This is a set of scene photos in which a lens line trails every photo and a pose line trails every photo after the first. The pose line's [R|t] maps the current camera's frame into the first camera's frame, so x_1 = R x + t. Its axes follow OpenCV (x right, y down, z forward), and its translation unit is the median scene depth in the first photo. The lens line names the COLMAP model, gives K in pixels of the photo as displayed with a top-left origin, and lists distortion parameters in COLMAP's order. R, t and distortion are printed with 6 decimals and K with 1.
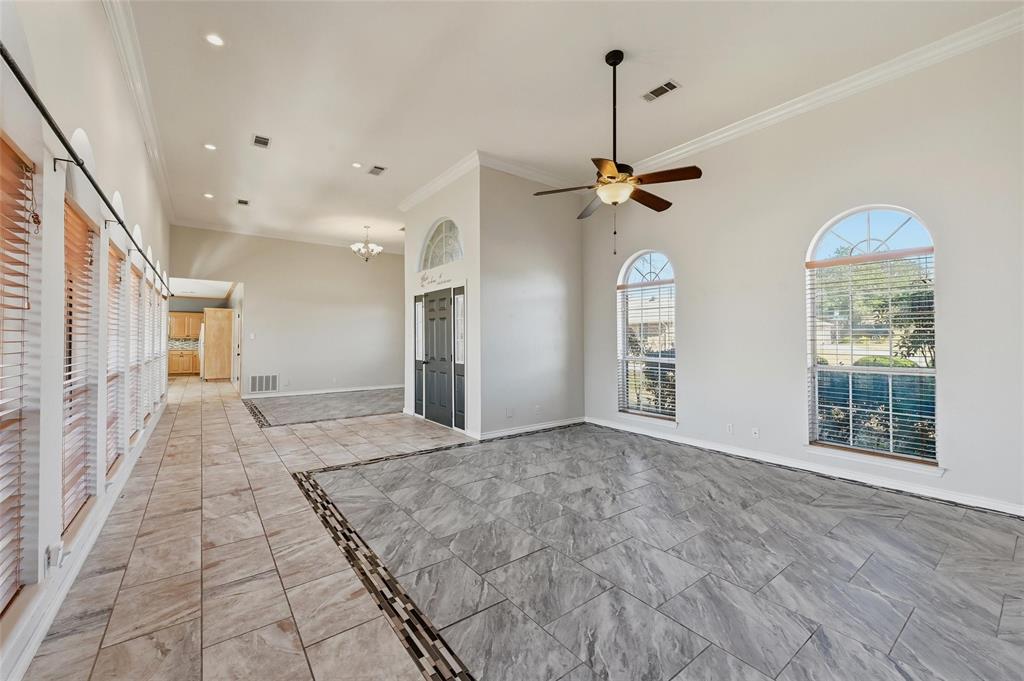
lens RADIAL K [[406.5, 0, 516.9], [0, 406.5, 341.9], [0, 0, 1]] dist [0.001300, 0.000174]
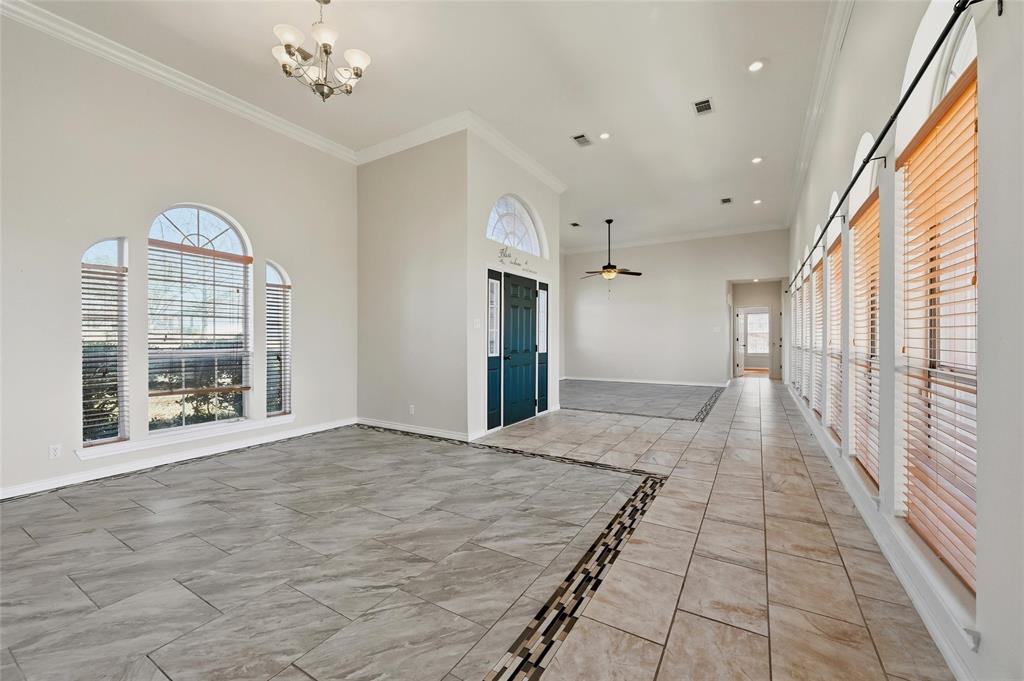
lens RADIAL K [[404.4, 0, 512.9], [0, 404.4, 337.1], [0, 0, 1]] dist [-0.000061, -0.000094]
pose [[-0.371753, -0.013472, 0.928234, -1.085585], [-0.012050, 0.999880, 0.009686, 0.001059], [-0.928253, -0.007585, -0.371871, 1.426742]]
